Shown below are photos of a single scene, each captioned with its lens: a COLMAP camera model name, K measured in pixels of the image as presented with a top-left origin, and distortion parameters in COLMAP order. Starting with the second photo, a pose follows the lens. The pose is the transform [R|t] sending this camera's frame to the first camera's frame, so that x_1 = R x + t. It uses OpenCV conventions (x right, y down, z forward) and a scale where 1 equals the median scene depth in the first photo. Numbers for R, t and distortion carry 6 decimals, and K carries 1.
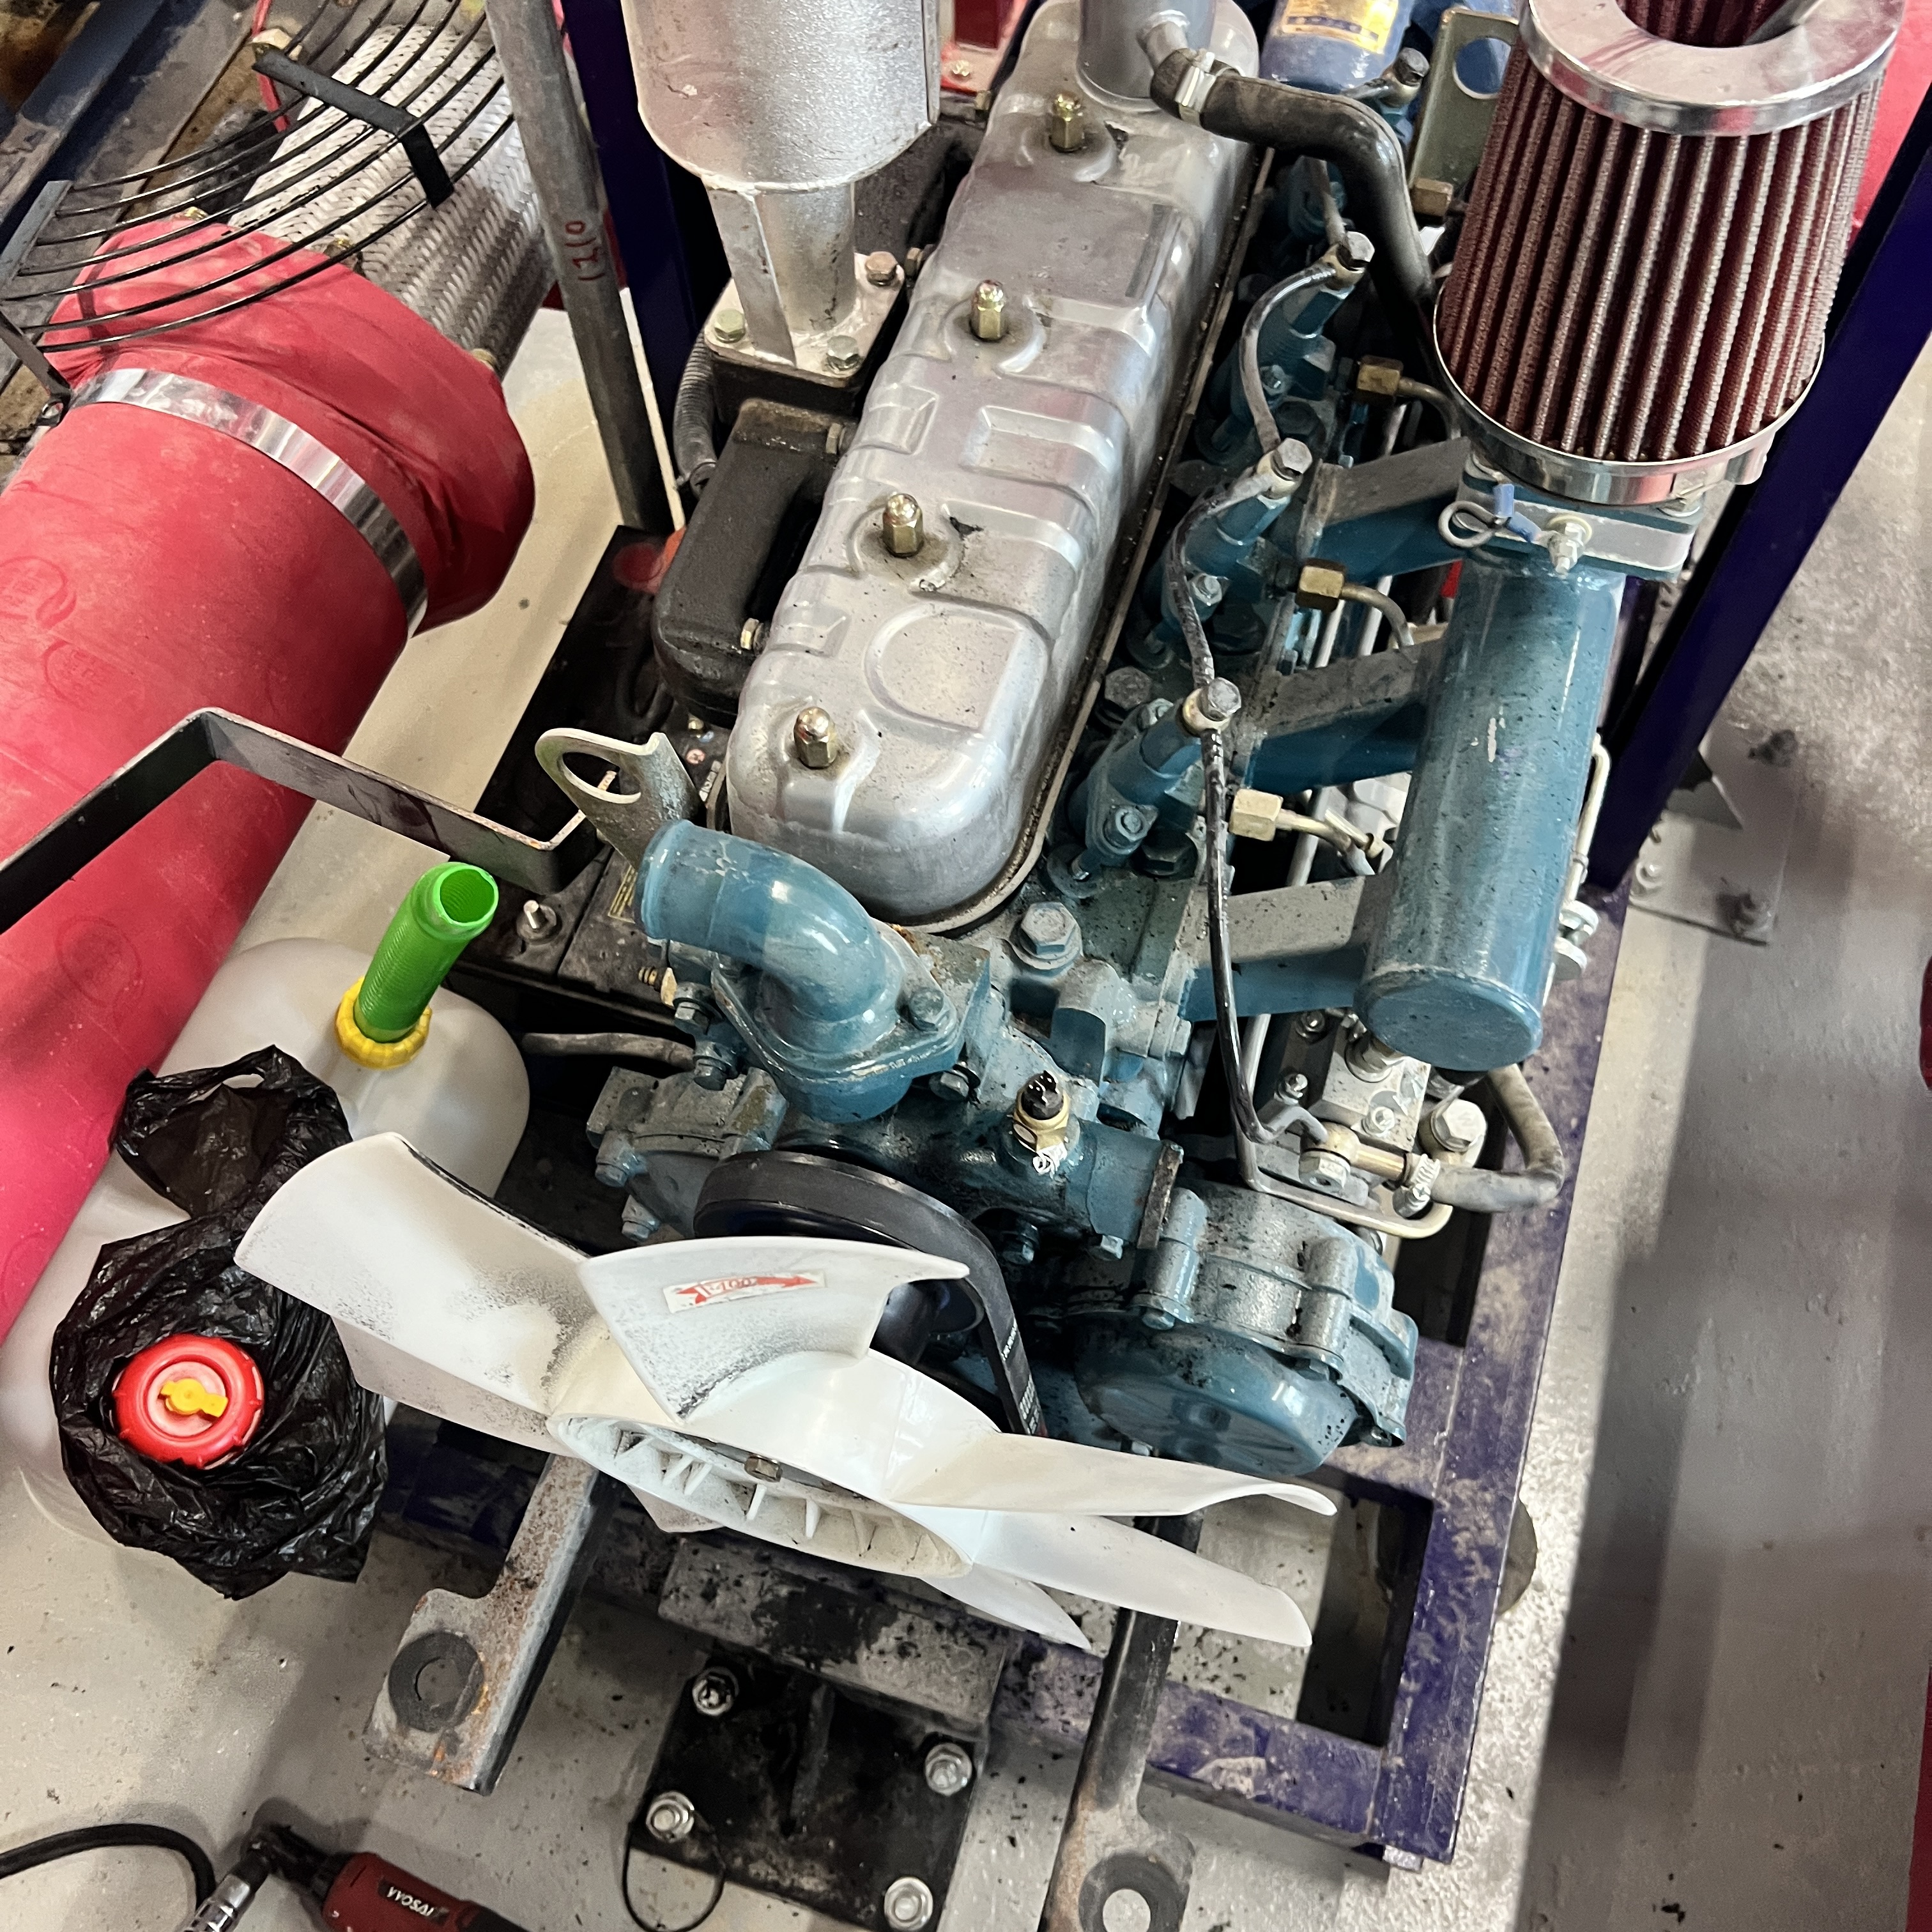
lens RADIAL K [[2005.4, 0, 965.8], [0, 2005.4, 965.3], [0, 0, 1]] dist [0.013159, 0.000000]
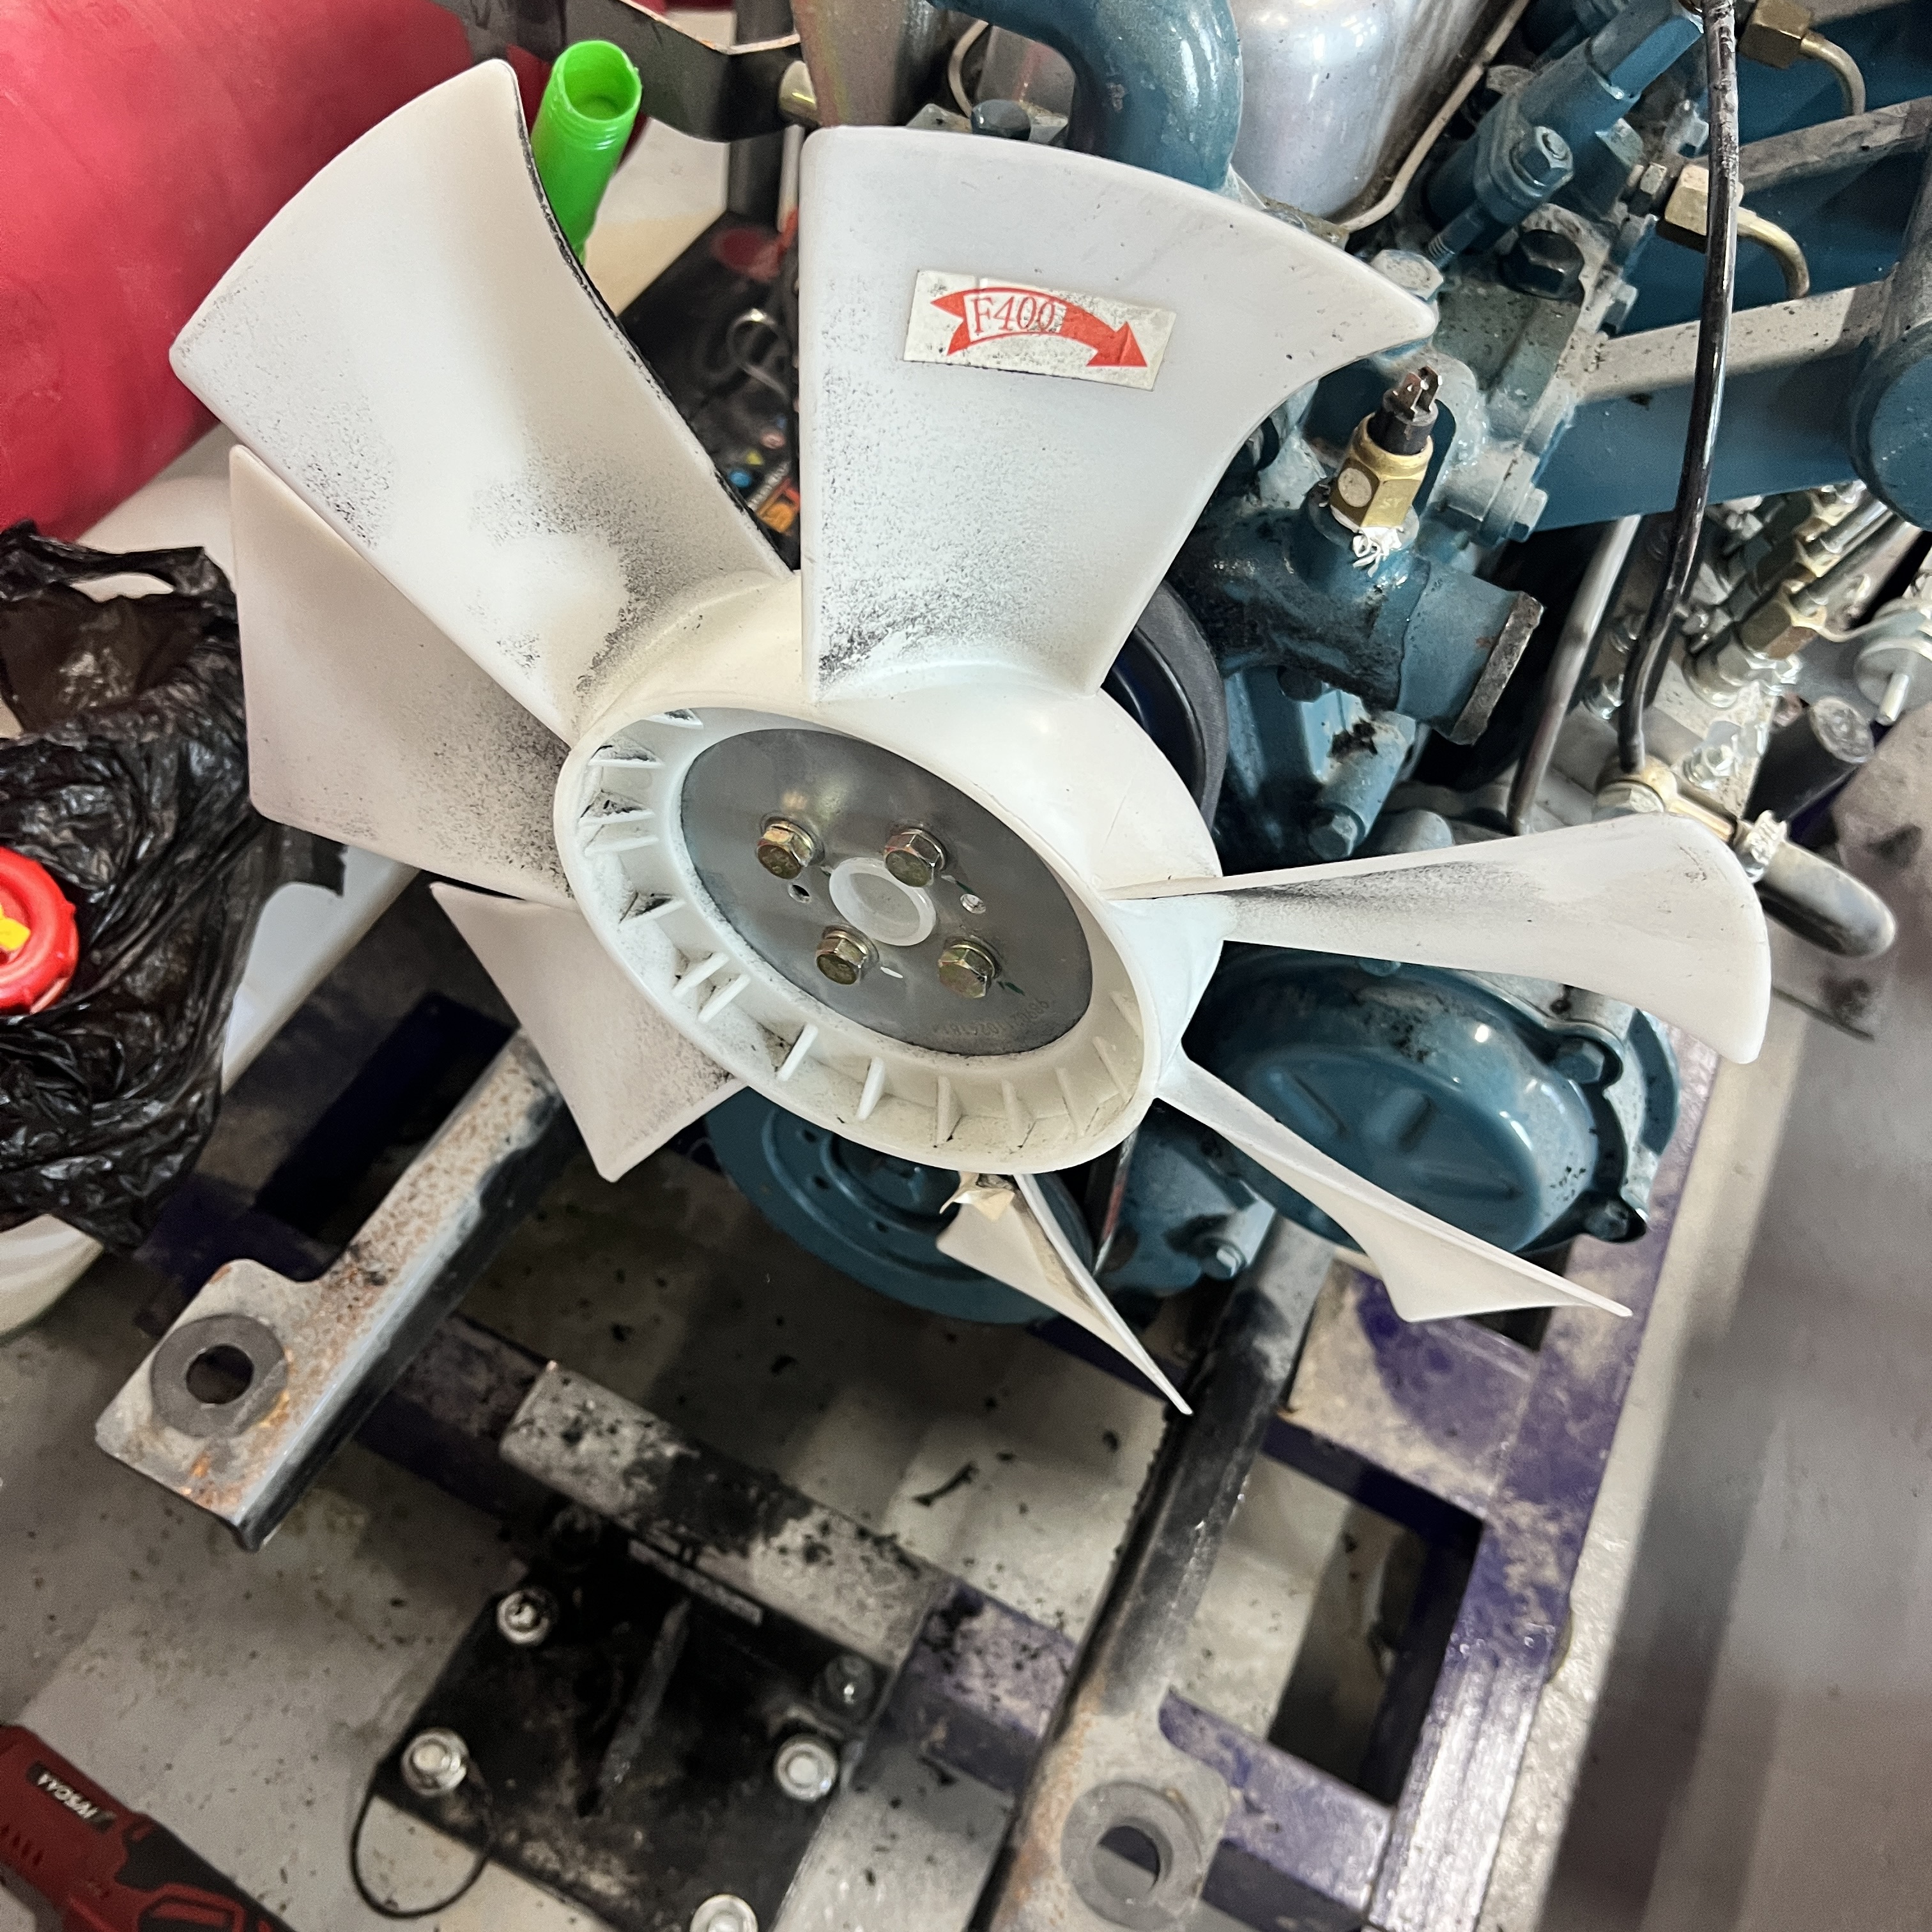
lens RADIAL K [[2005.4, 0, 965.4], [0, 2005.4, 966.2], [0, 0, 1]] dist [0.013159, 0.000000]
pose [[0.976207, 0.208864, 0.058273, -0.063236], [-0.198654, 0.969166, -0.145790, 0.219090], [-0.086926, 0.130745, 0.987598, 0.210028]]
